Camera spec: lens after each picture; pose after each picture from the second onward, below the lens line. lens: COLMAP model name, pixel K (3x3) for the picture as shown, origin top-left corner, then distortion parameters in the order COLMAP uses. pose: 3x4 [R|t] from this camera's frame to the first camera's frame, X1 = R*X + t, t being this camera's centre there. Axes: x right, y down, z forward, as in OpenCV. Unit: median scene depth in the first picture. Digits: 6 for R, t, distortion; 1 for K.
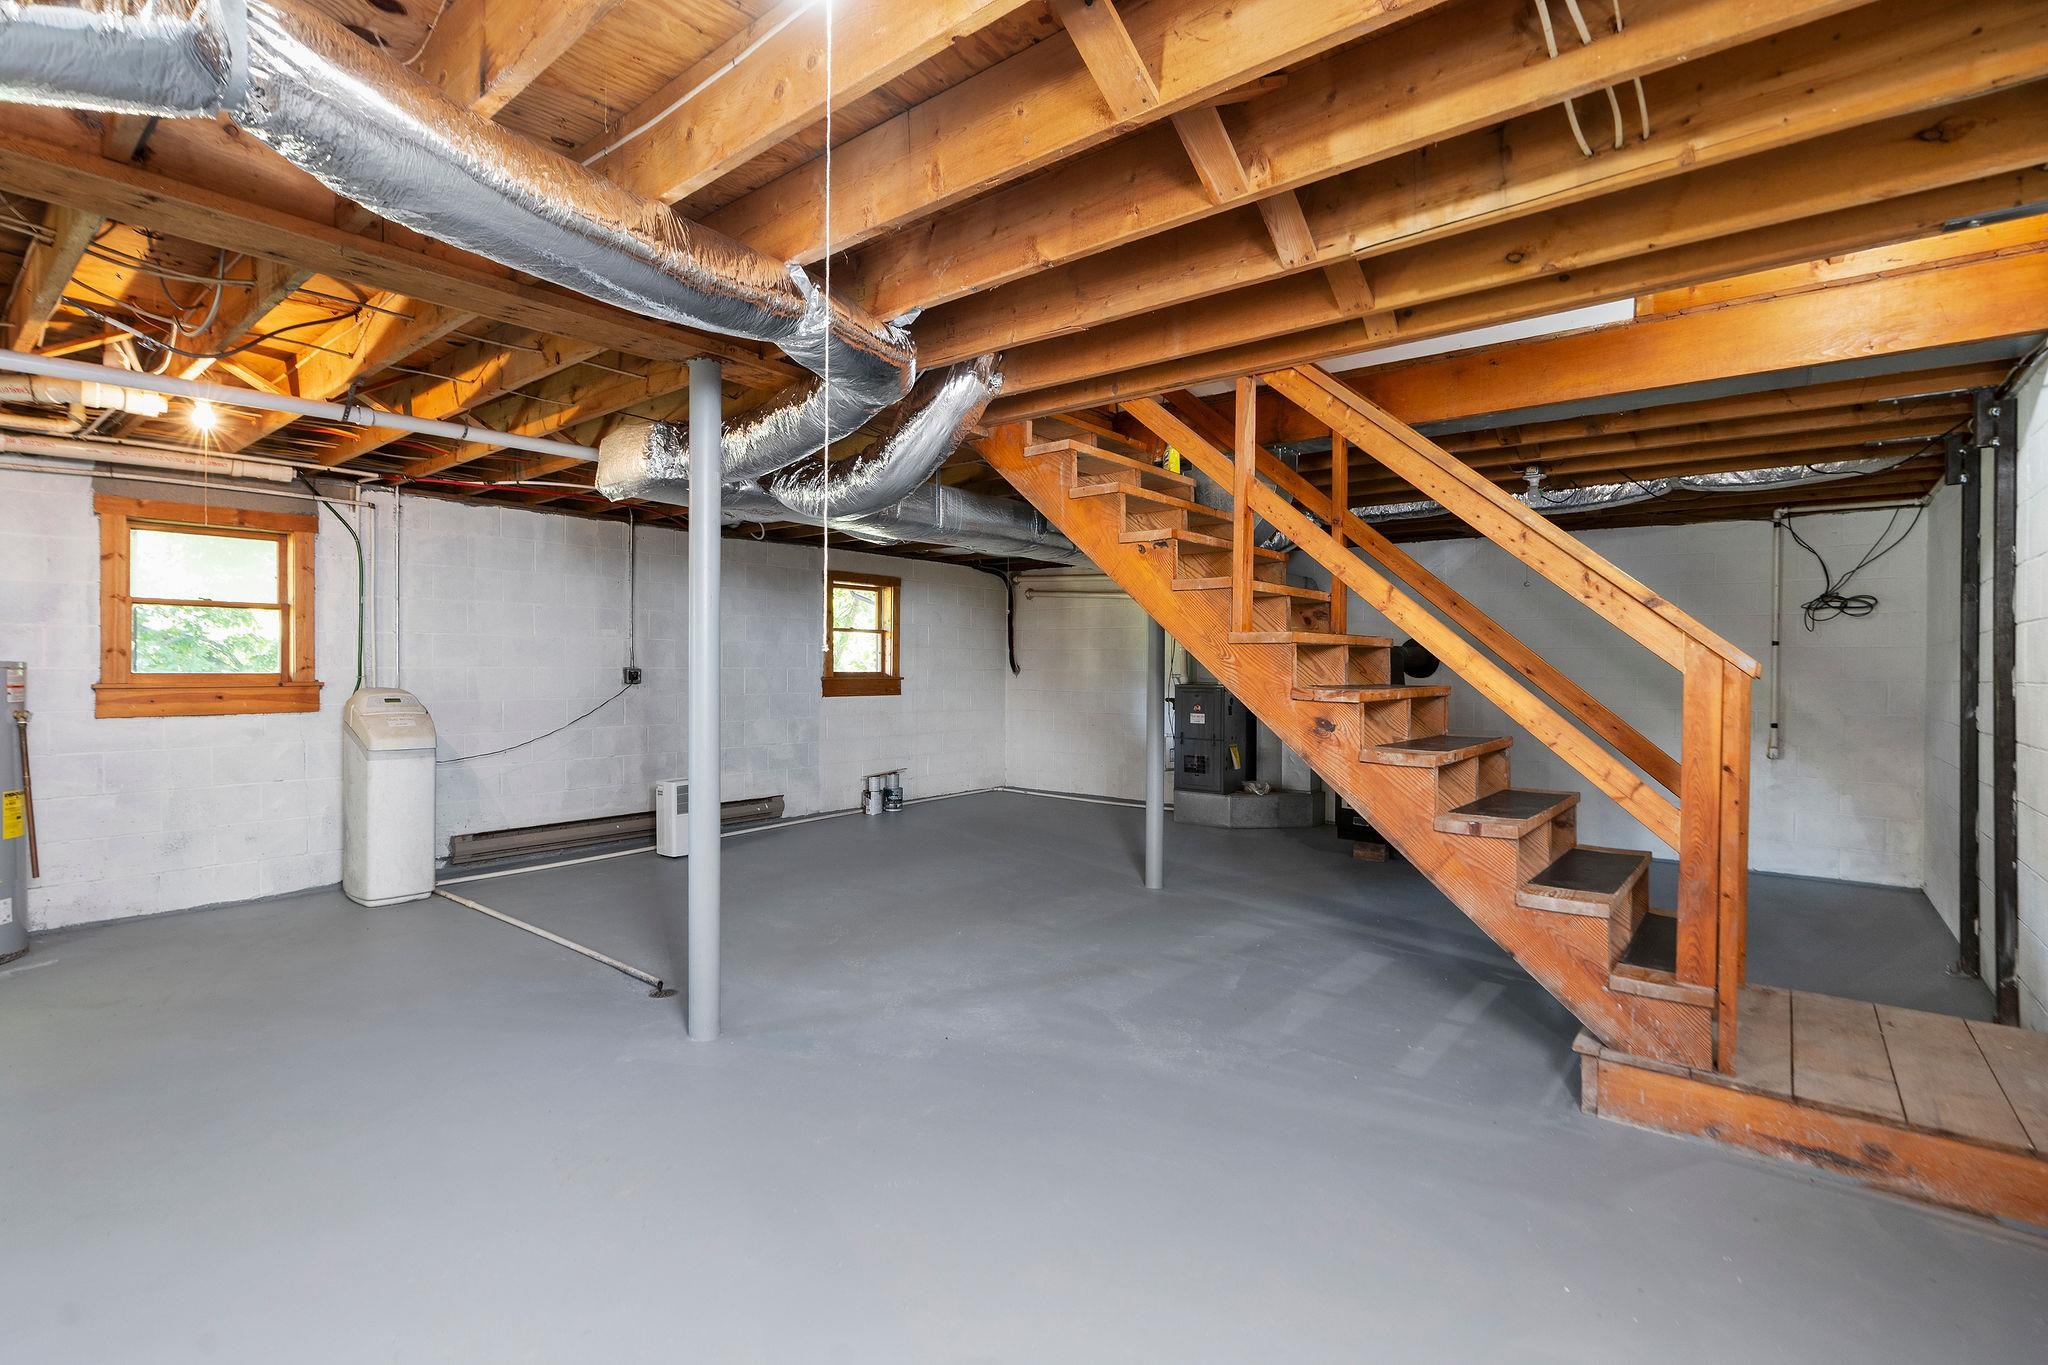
lens RADIAL K [[940.0, 0, 1022.3], [0, 940.0, 672.9], [0, 0, 1]] dist [0.000514, 0.000516]
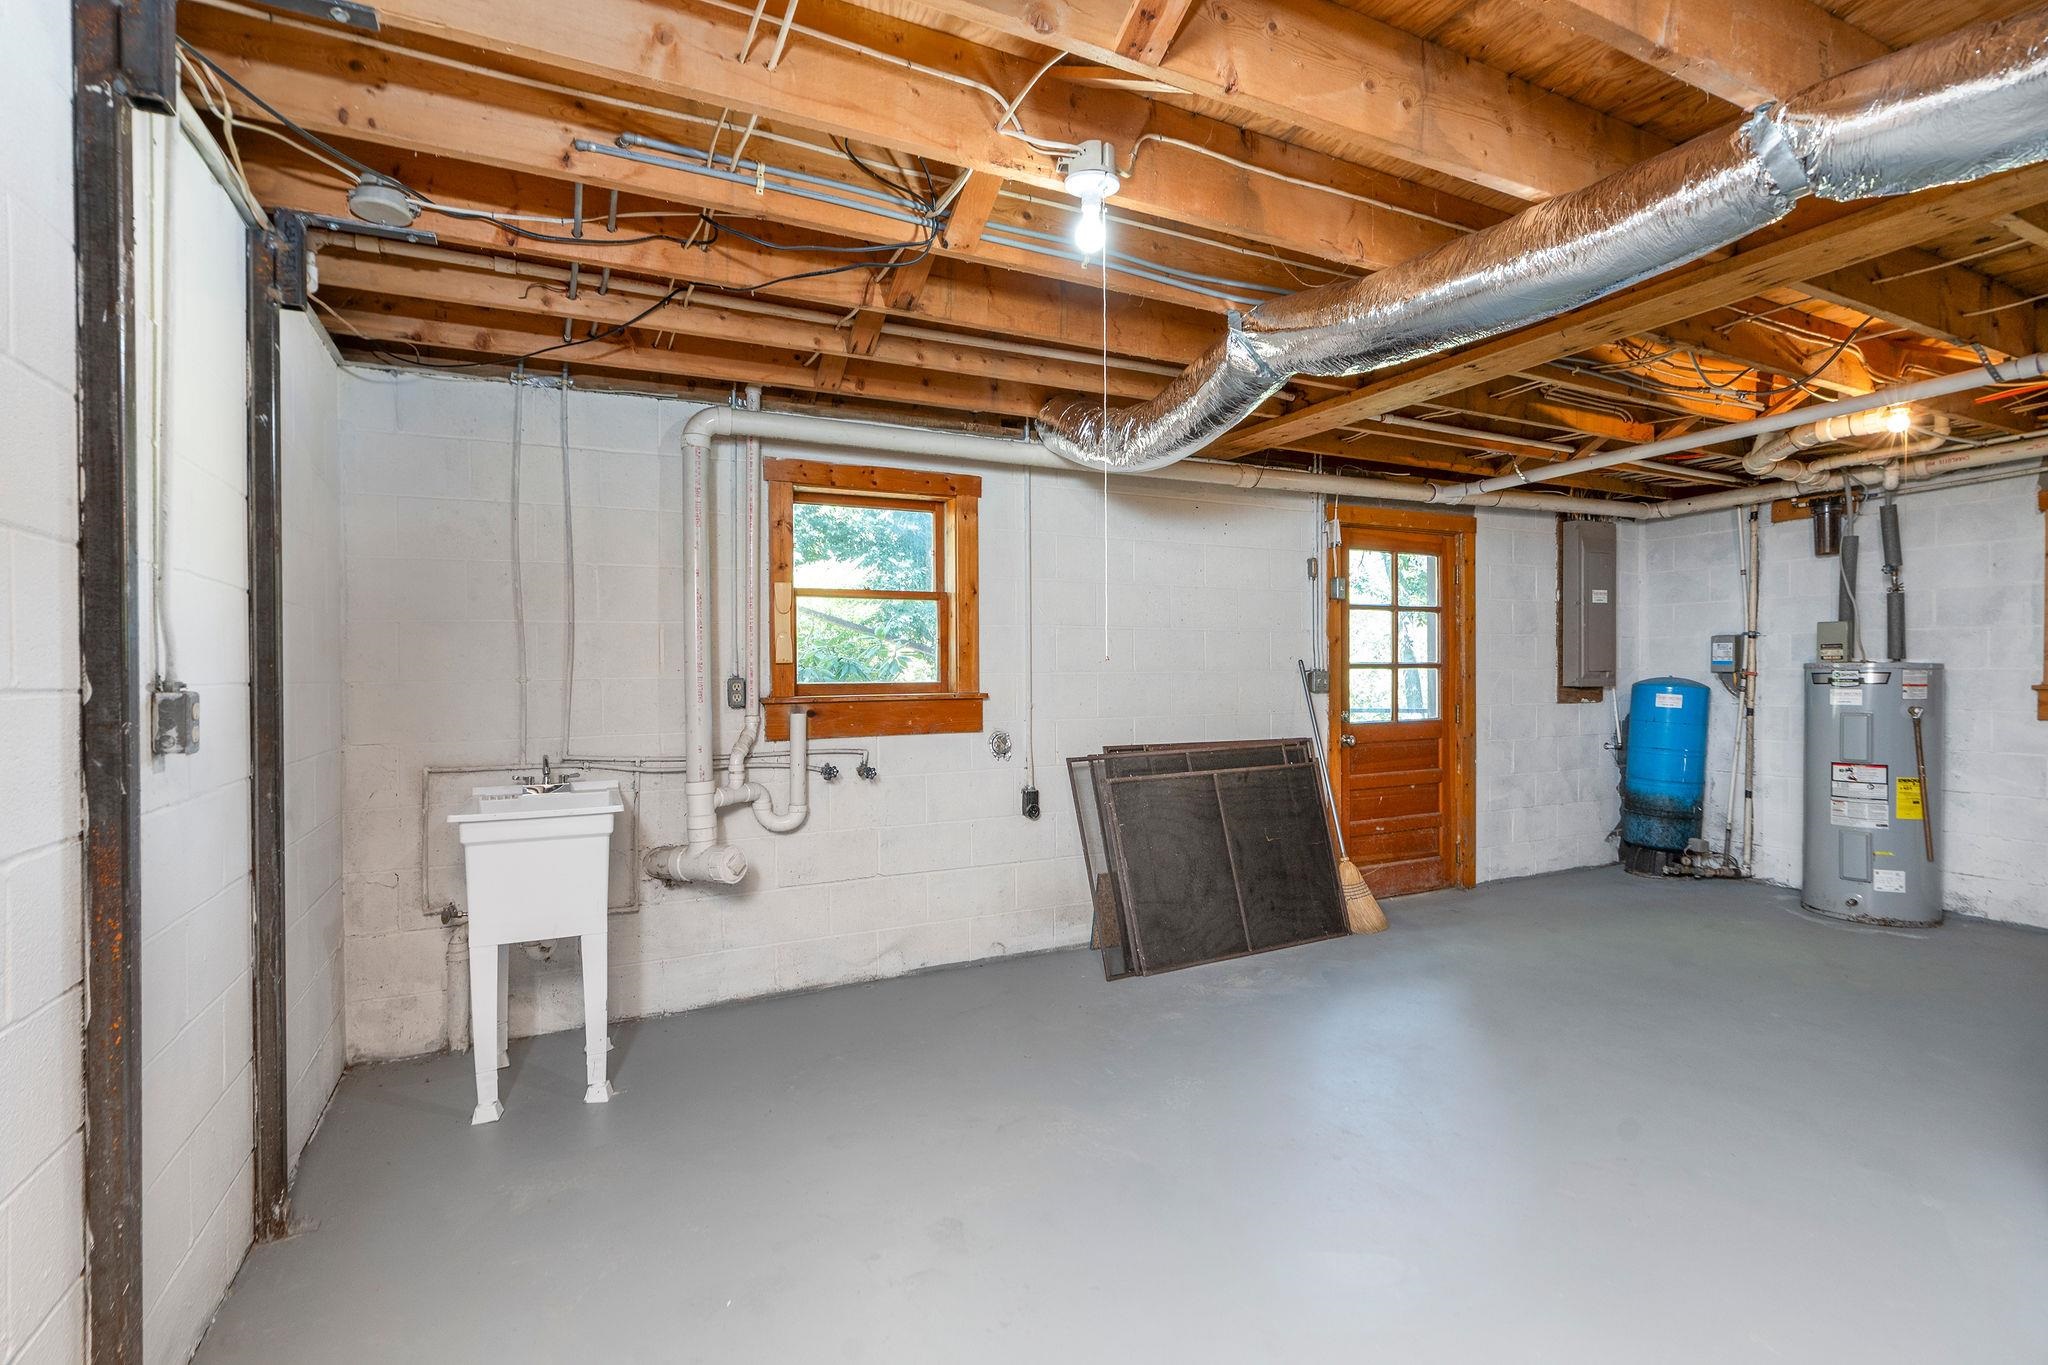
lens RADIAL K [[940.0, 0, 1025.5], [0, 940.0, 673.3], [0, 0, 1]] dist [0.000514, 0.000516]
pose [[-0.420977, 0.008245, -0.907034, 0.351270], [-0.003605, 0.999936, 0.010763, -0.007166], [0.907064, 0.007801, -0.420920, 0.459711]]
